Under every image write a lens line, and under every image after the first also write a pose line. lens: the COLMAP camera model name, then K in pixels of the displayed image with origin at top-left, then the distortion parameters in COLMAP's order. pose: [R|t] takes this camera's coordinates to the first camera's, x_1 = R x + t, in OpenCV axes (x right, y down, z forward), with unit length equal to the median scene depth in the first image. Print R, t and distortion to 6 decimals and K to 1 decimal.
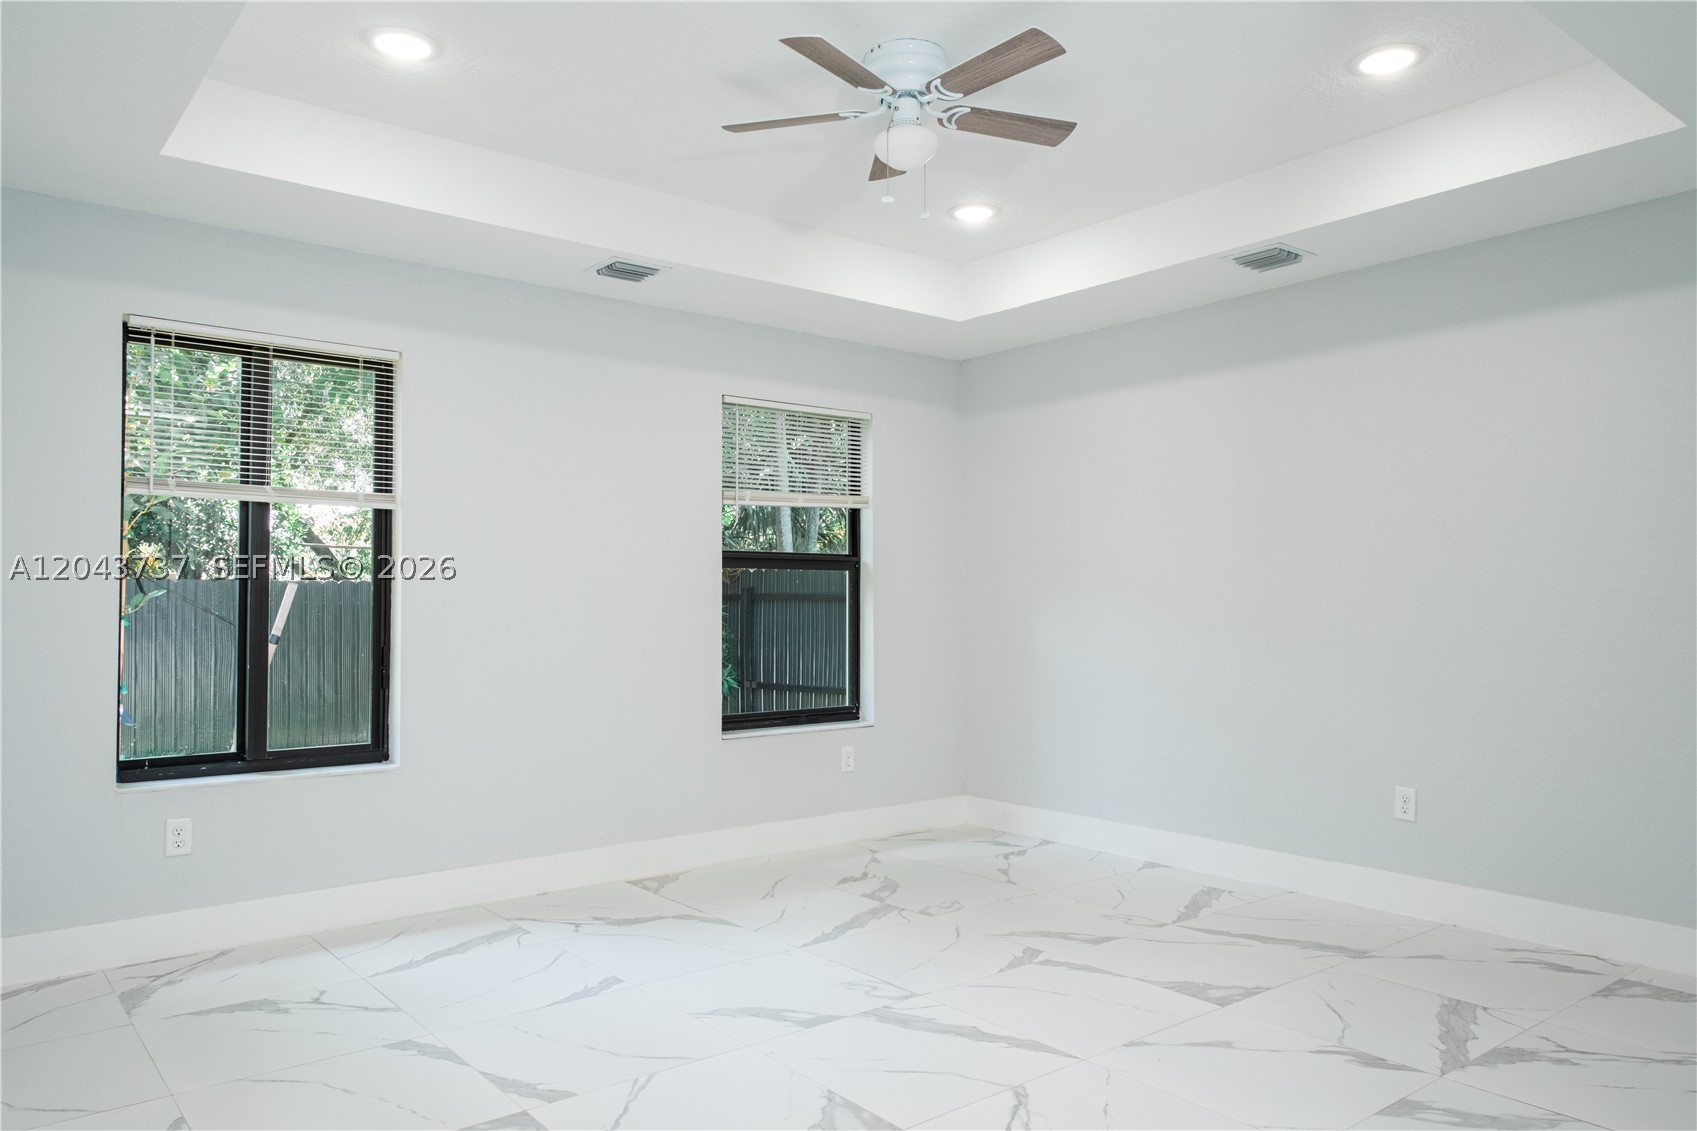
lens RADIAL K [[1170.8, 0, 855.1], [0, 1170.8, 570.2], [0, 0, 1]] dist [0.013496, -0.007182]
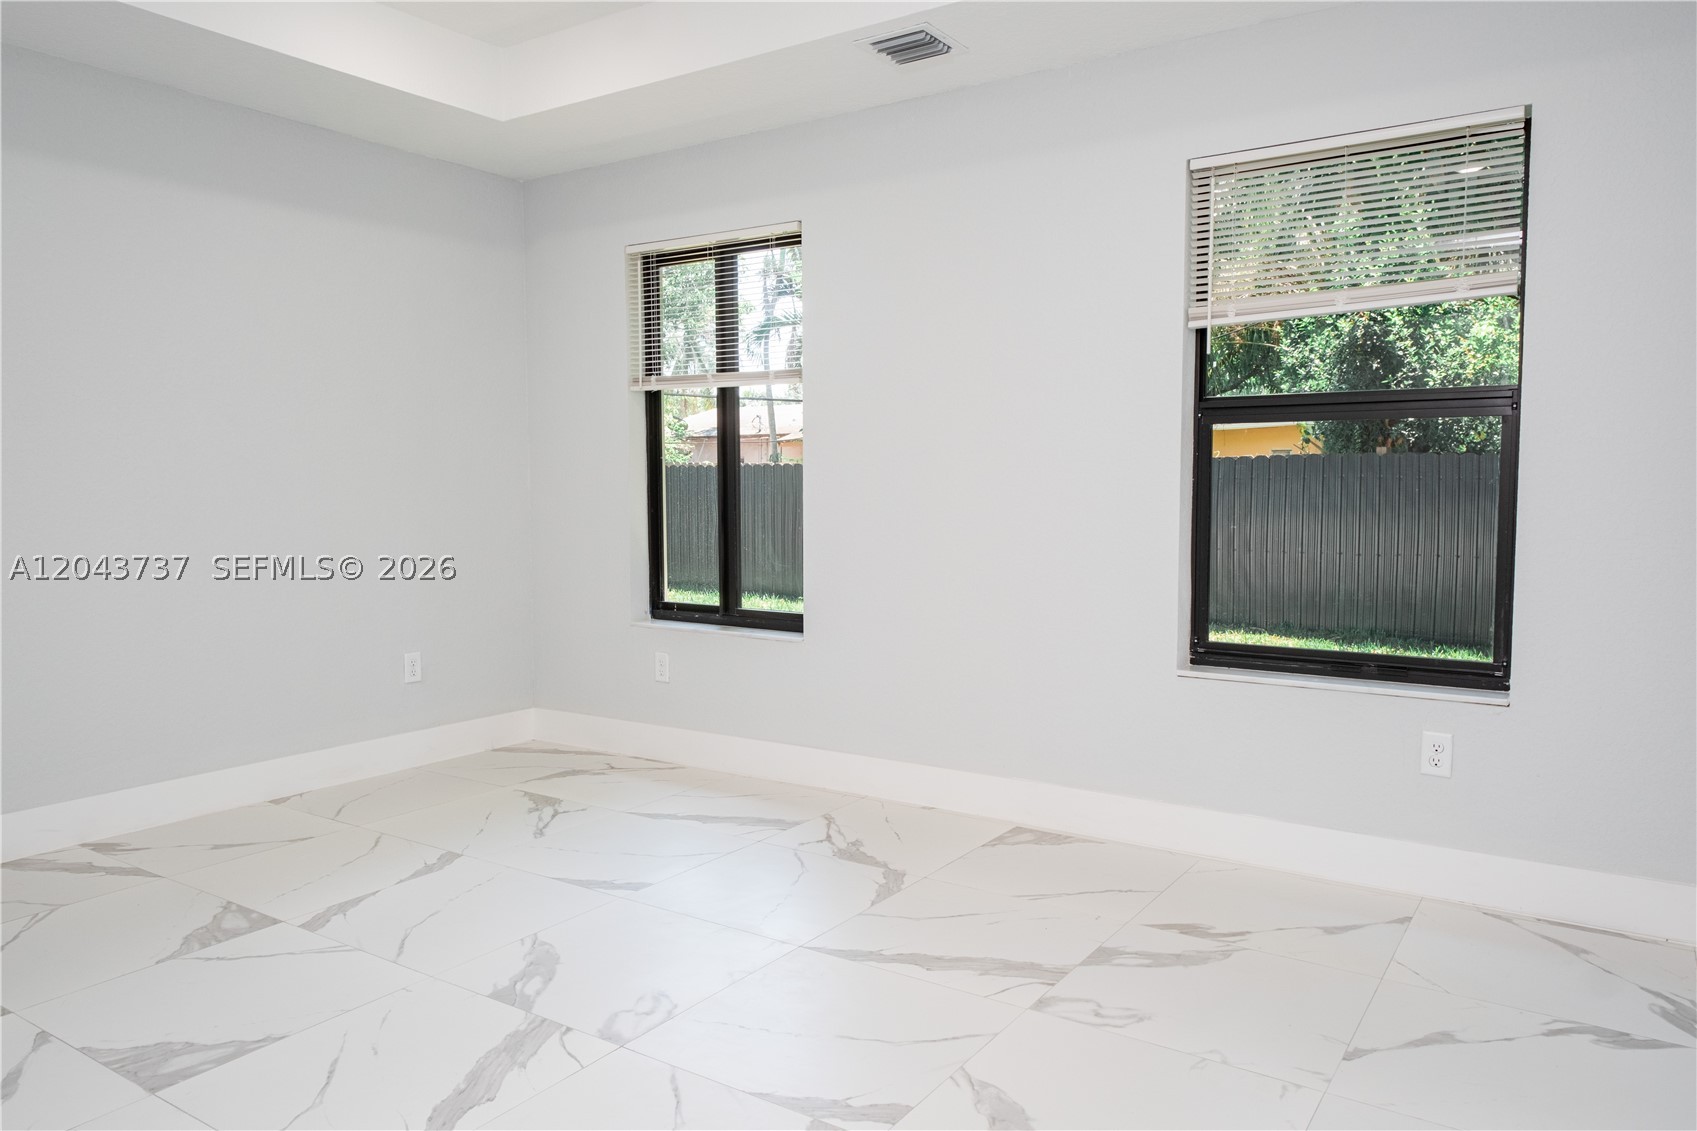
lens RADIAL K [[1170.8, 0, 851.0], [0, 1170.8, 563.6], [0, 0, 1]] dist [0.013496, -0.007182]
pose [[0.286574, 0.068703, -0.955592, 0.622579], [0.028578, 0.996369, 0.080205, 0.023436], [0.957632, -0.050293, 0.283570, 0.802044]]
